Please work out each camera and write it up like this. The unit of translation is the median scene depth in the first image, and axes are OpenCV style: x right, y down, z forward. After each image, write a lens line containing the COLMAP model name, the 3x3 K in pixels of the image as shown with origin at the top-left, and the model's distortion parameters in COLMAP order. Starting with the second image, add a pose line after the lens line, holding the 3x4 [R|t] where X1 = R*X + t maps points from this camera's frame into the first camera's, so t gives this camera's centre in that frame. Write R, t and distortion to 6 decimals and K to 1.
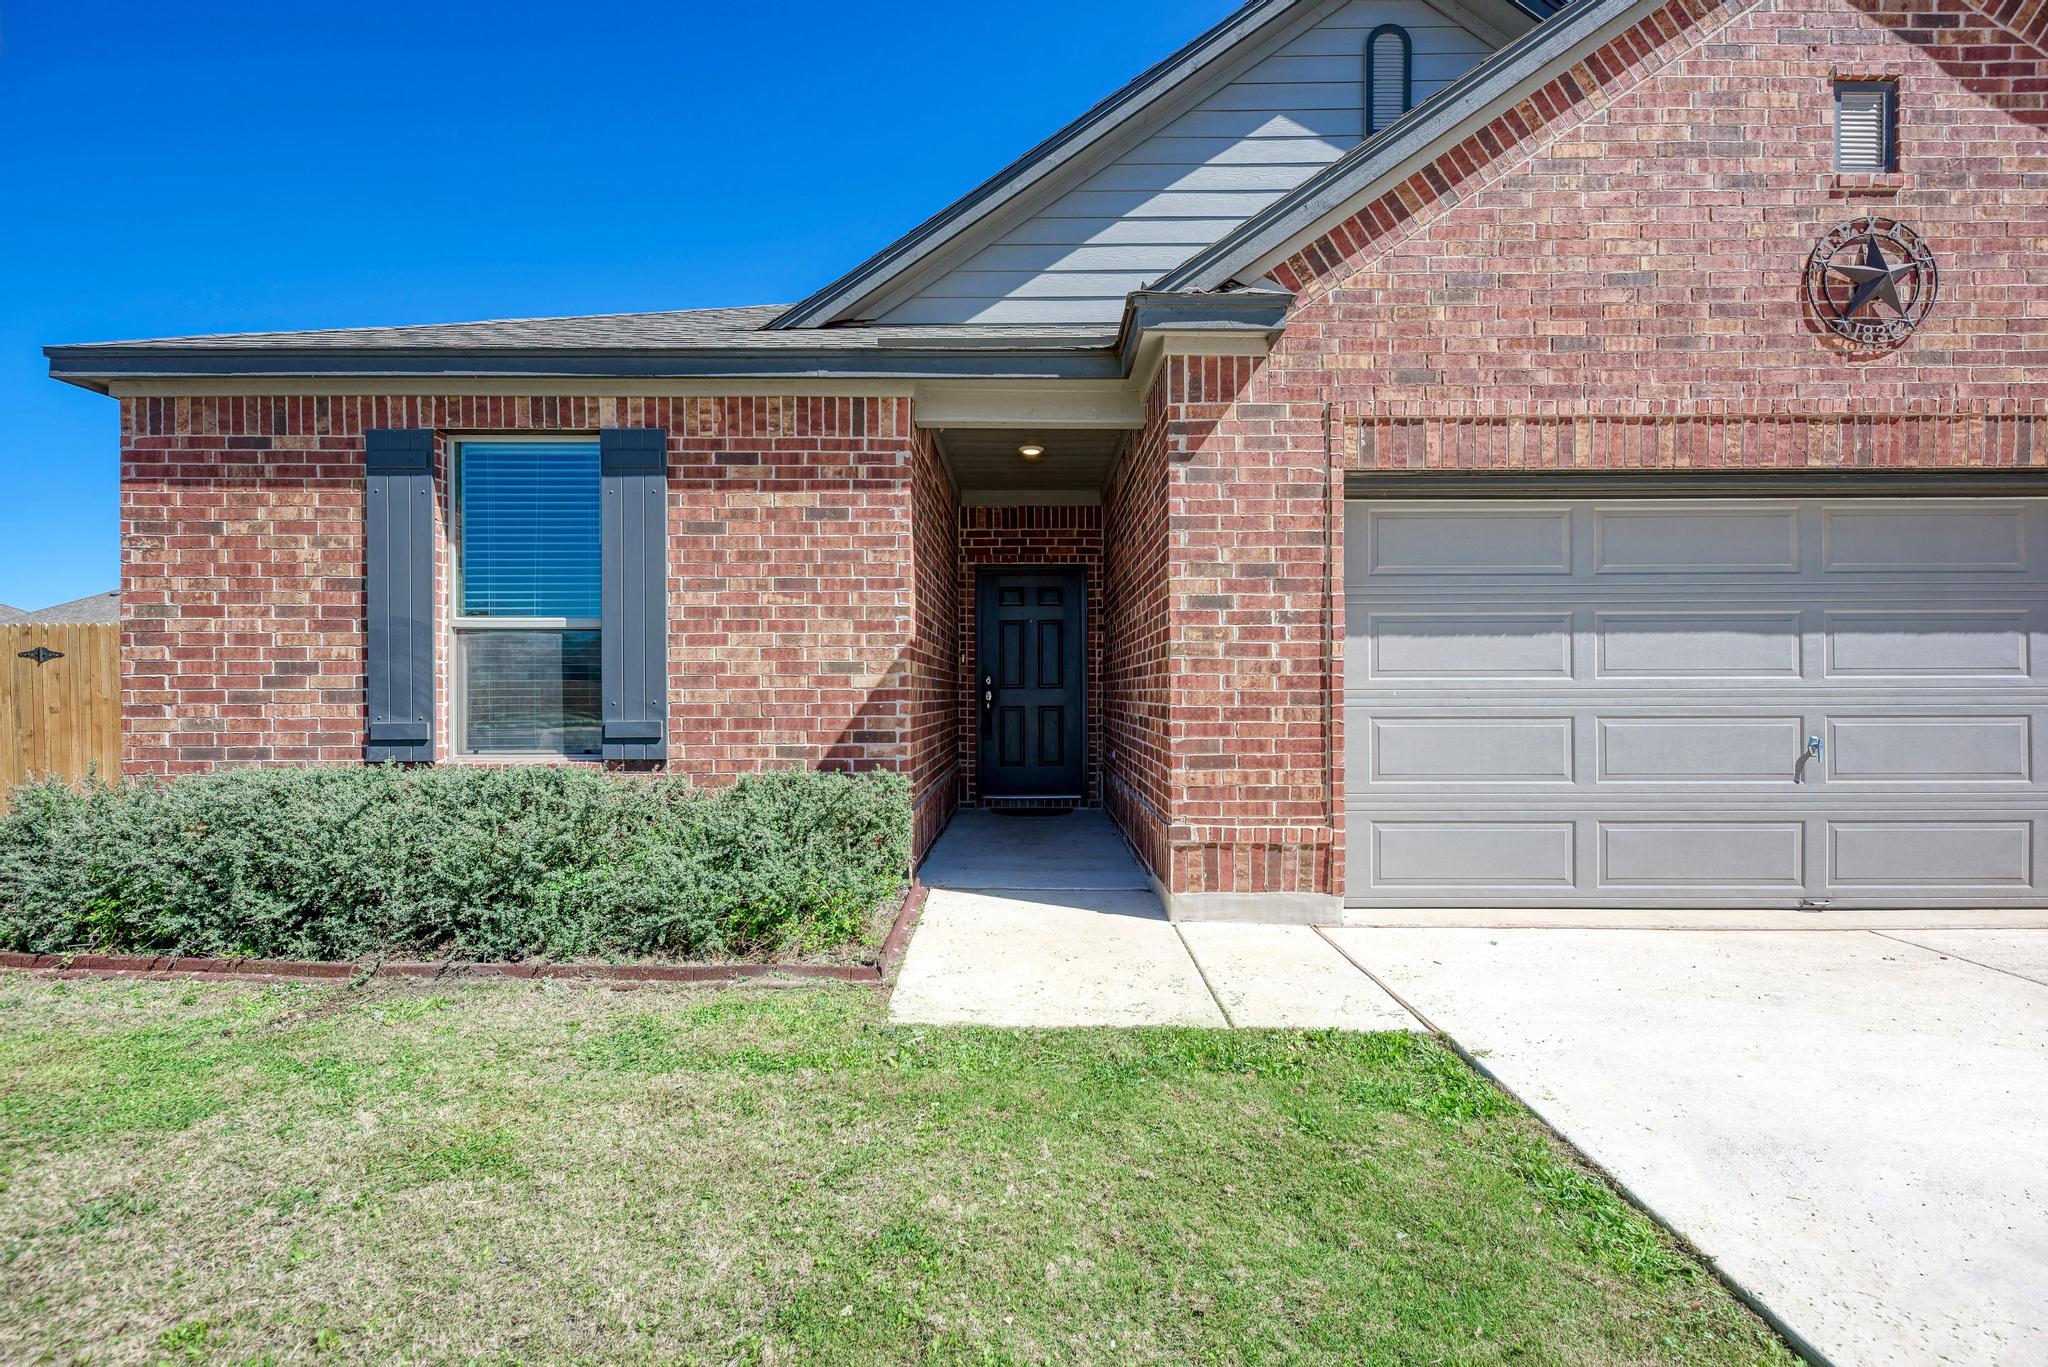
lens RADIAL K [[910.1, 0, 1021.4], [0, 910.1, 691.2], [0, 0, 1]] dist [0.014415, -0.003040]
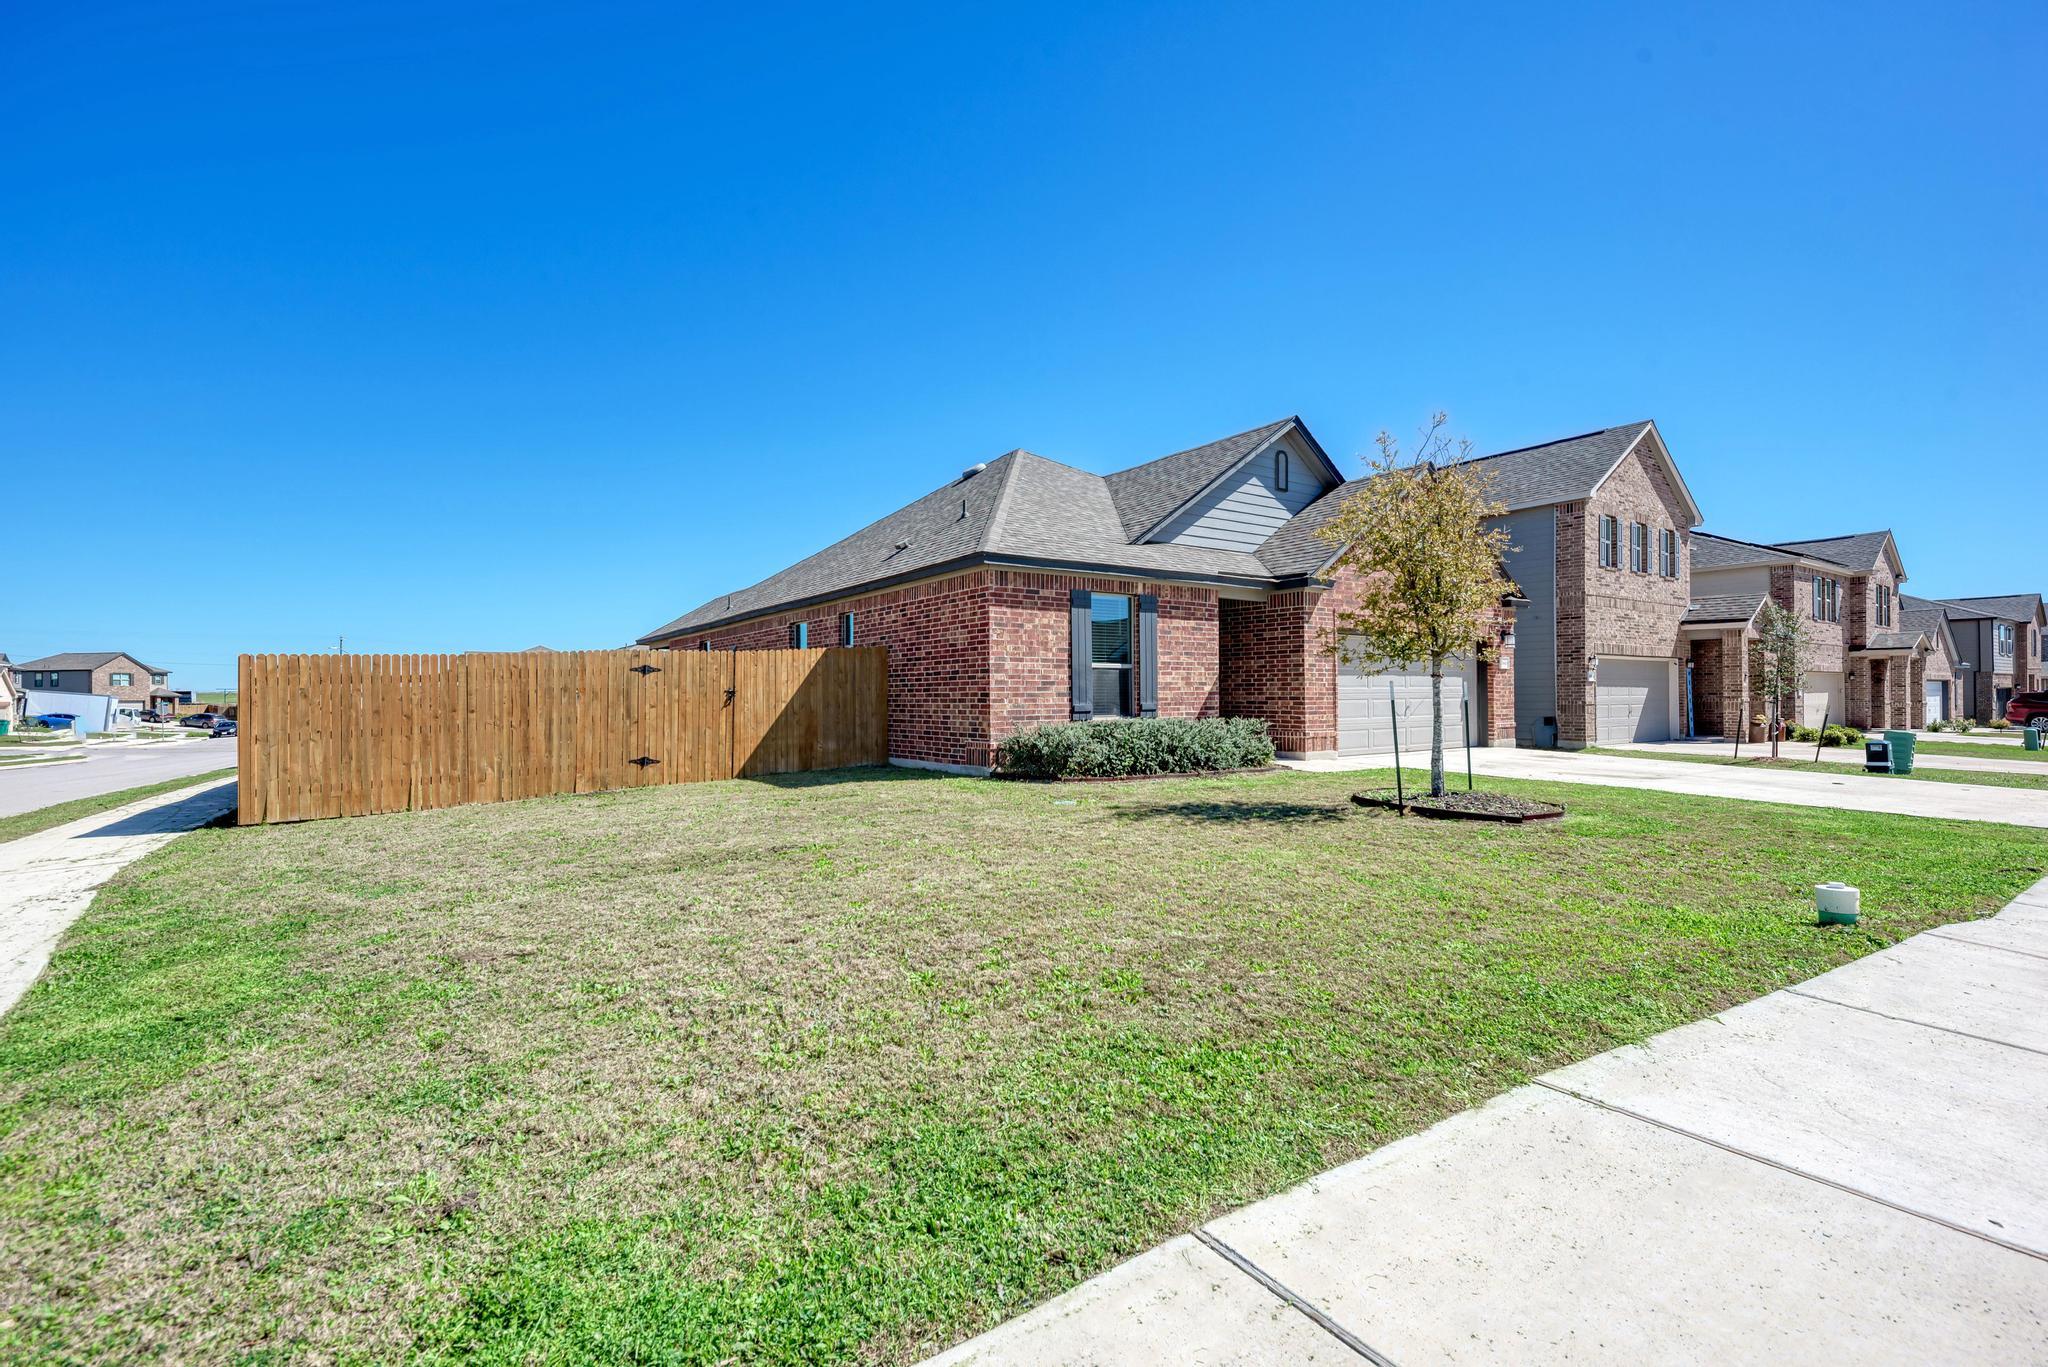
lens RADIAL K [[910.1, 0, 1030.4], [0, 910.1, 686.4], [0, 0, 1]] dist [0.014415, -0.003040]
pose [[0.812939, 0.002429, 0.582344, -2.455513], [0.002464, 0.999968, -0.007611, 0.002611], [-0.582344, 0.007622, 0.812907, -1.063500]]
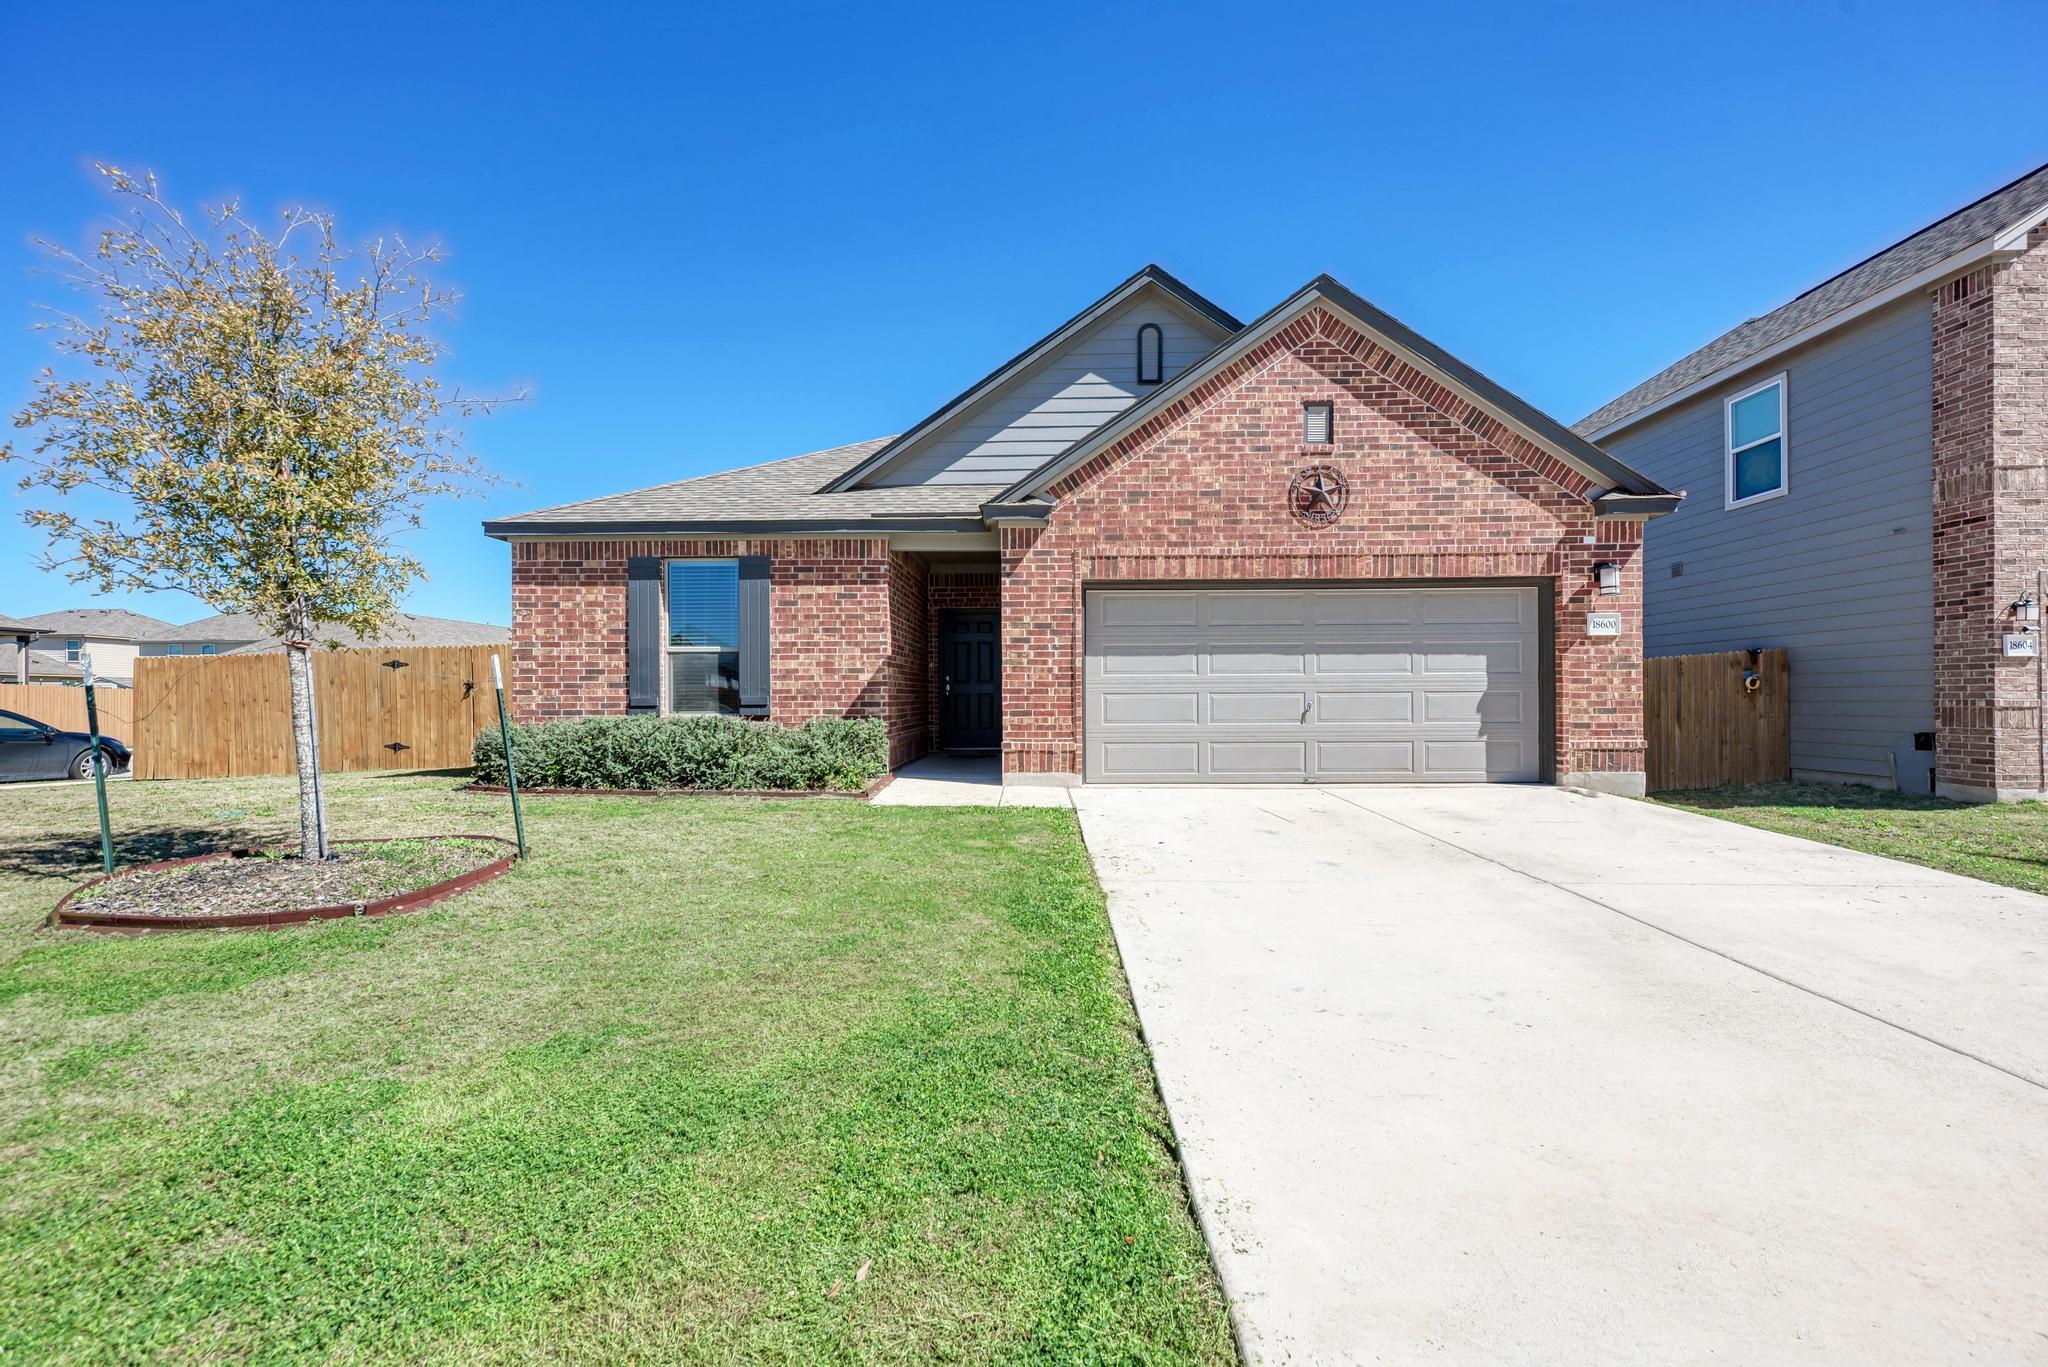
lens RADIAL K [[871.1, 0, 1020.9], [0, 871.1, 688.7], [0, 0, 1]] dist [0.010615, 0.000164]
pose [[0.999685, -0.002038, -0.025024, 0.247478], [0.001923, 0.999987, -0.004635, 0.026619], [0.025033, 0.004586, 0.999676, -1.040660]]
